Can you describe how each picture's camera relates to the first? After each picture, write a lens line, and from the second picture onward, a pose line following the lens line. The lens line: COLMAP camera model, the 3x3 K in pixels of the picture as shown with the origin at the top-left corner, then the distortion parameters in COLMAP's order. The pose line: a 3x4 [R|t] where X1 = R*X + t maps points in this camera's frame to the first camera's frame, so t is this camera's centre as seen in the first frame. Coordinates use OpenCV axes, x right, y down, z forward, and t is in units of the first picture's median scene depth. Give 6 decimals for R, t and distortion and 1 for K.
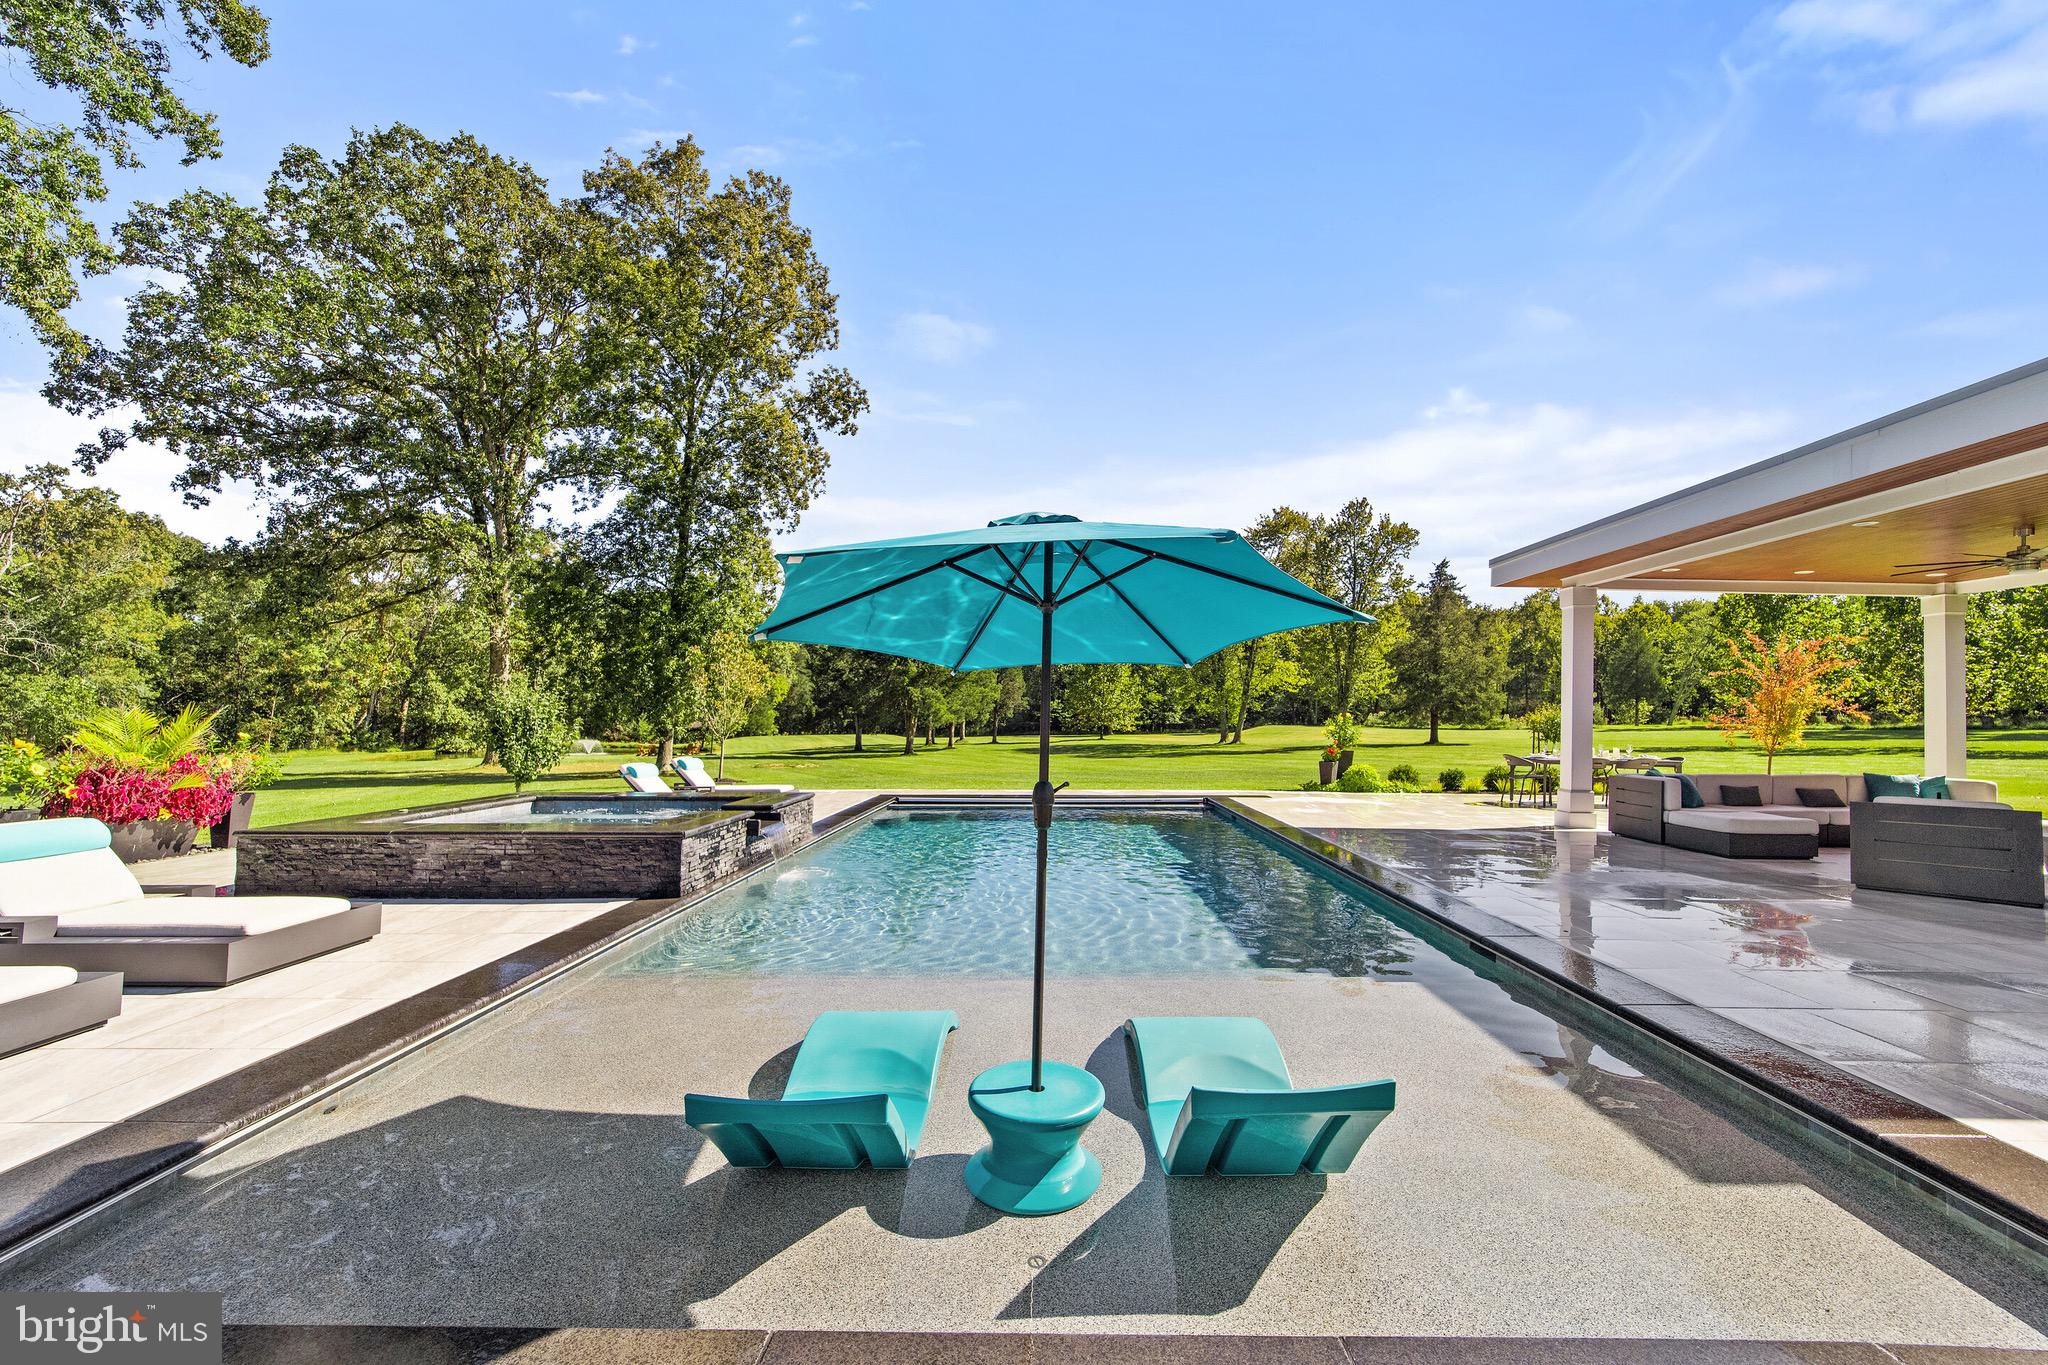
lens RADIAL K [[867.3, 0, 1093.7], [0, 867.3, 680.0], [0, 0, 1]] dist [-0.001948, -0.000440]
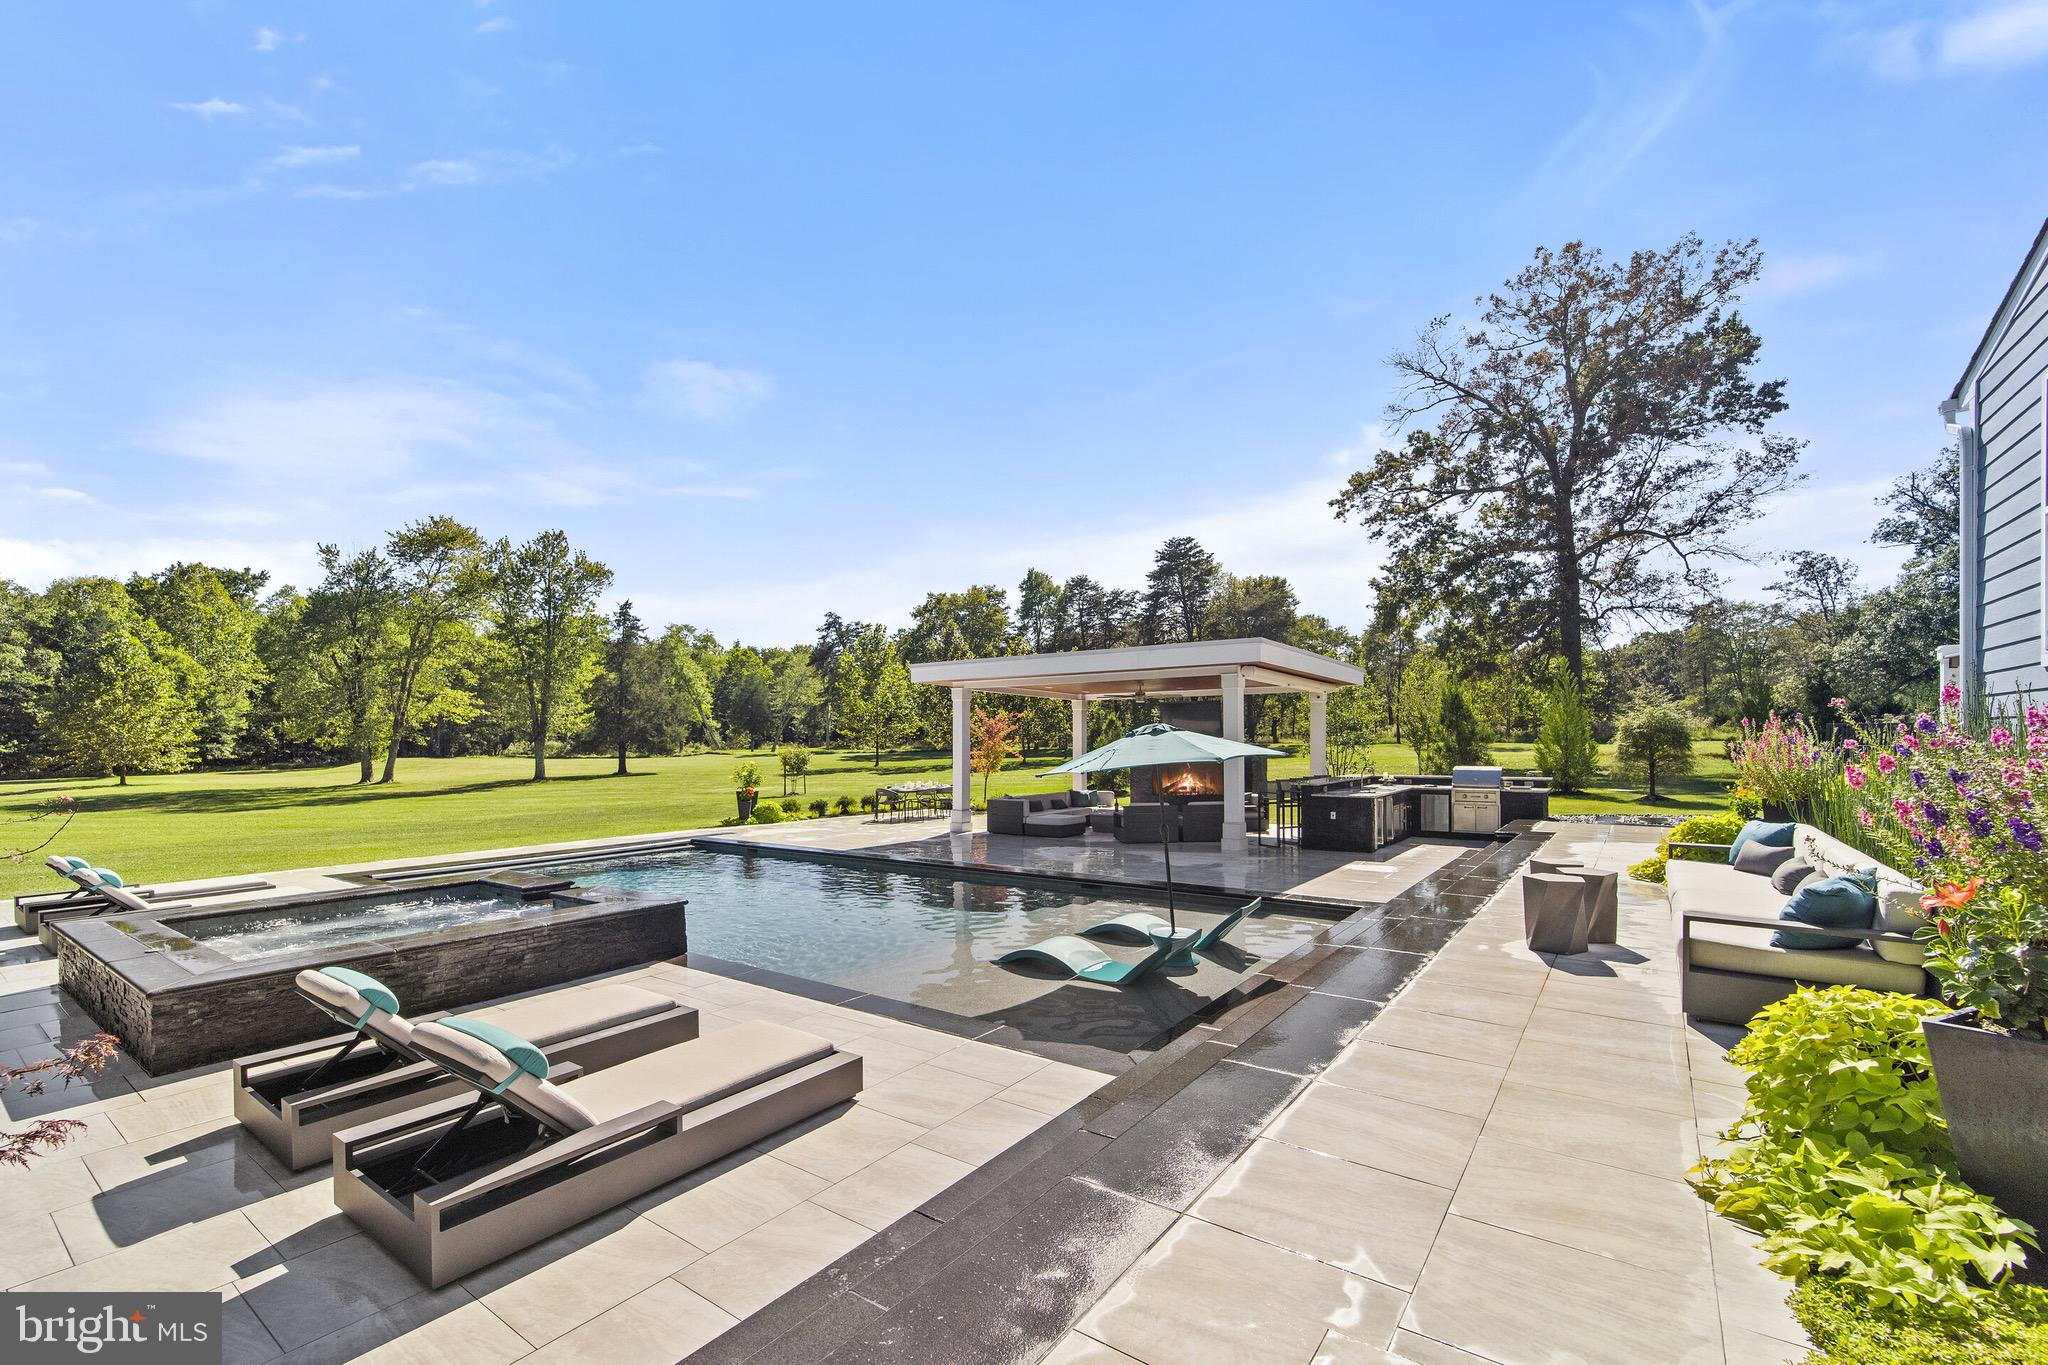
lens RADIAL K [[801.0, 0, 1054.9], [0, 801.0, 741.5], [0, 0, 1]] dist [0.003215, 0.000198]
pose [[0.577706, -0.005428, 0.816227, -0.112709], [-0.028621, 0.999228, 0.026902, -0.008955], [-0.815743, -0.038902, 0.577105, -0.004888]]
